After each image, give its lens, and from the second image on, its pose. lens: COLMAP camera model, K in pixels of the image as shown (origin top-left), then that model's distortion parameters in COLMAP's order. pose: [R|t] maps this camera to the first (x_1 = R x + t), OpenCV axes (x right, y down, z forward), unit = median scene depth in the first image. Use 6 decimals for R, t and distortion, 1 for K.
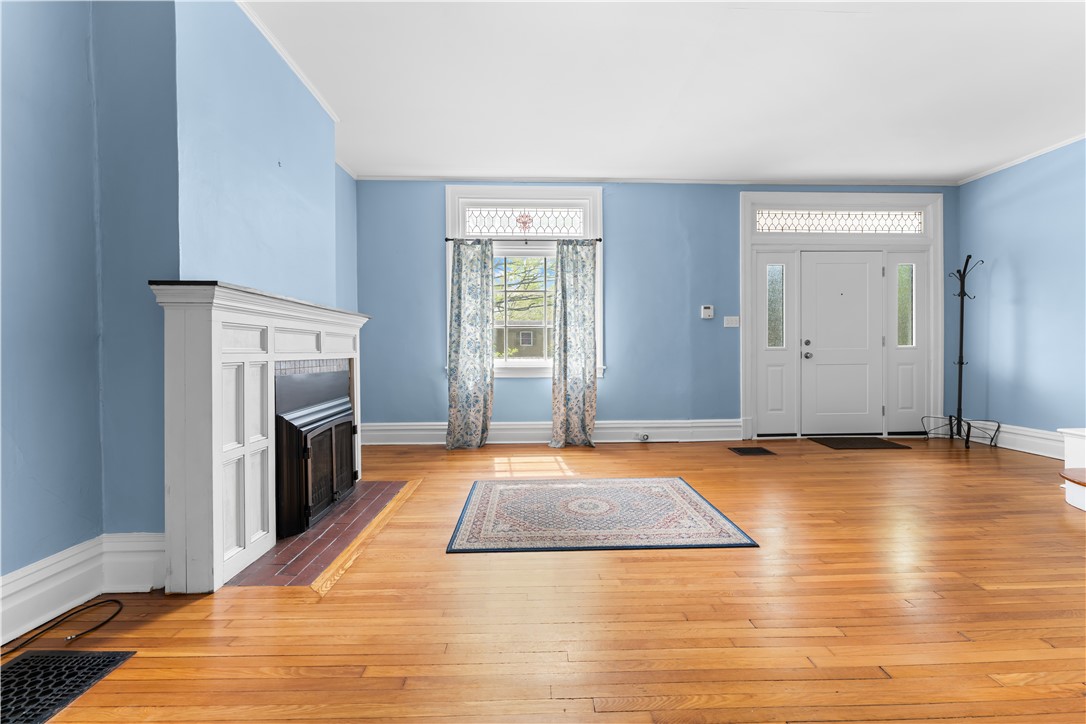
lens RADIAL K [[436.7, 0, 534.8], [0, 436.7, 354.2], [0, 0, 1]] dist [-0.002730, -0.000134]
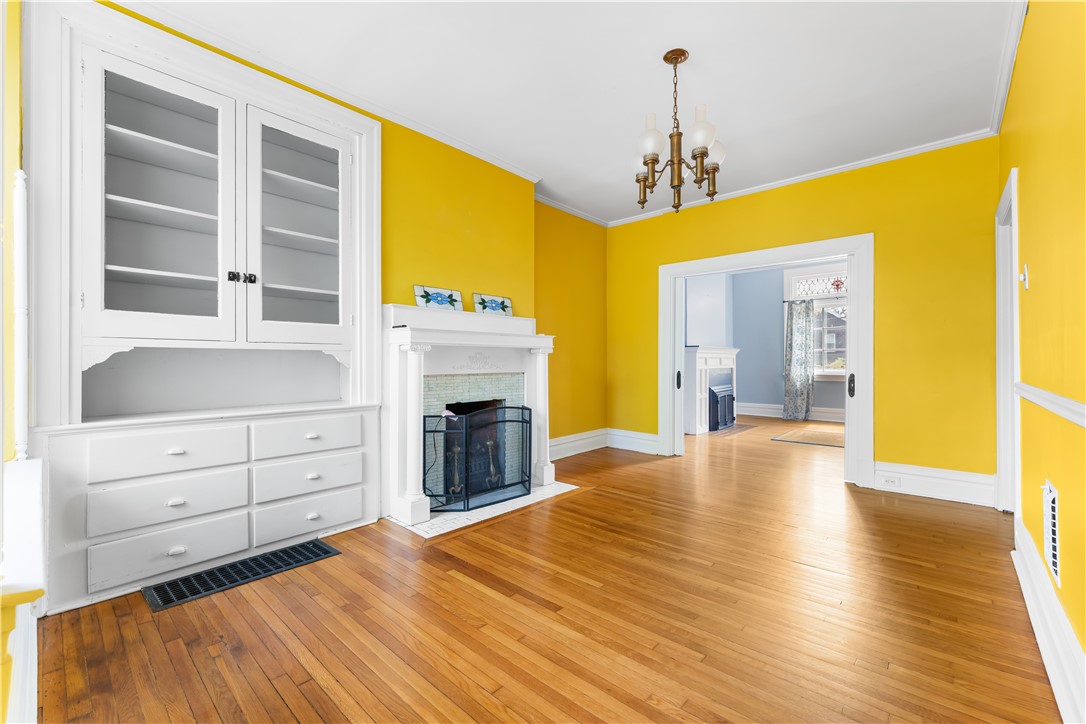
lens RADIAL K [[436.7, 0, 545.1], [0, 436.7, 358.4], [0, 0, 1]] dist [-0.002730, -0.000134]
pose [[0.726374, -0.000382, -0.687299, 0.314515], [-0.007678, 0.999933, -0.008670, -0.009733], [0.687256, 0.011575, 0.726323, -0.956878]]
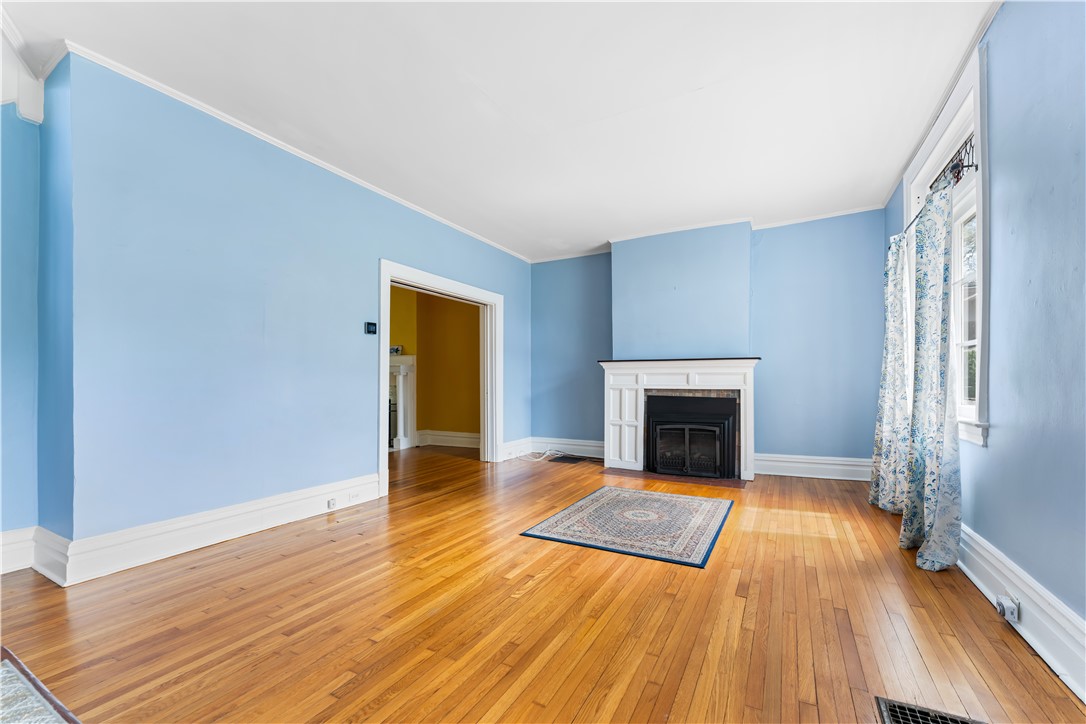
lens RADIAL K [[436.7, 0, 545.6], [0, 436.7, 372.5], [0, 0, 1]] dist [-0.002730, -0.000134]
pose [[-0.501769, -0.017470, -0.864825, 0.733732], [-0.009239, 0.999847, -0.014837, -0.012009], [0.864953, 0.000545, -0.501853, 0.780272]]
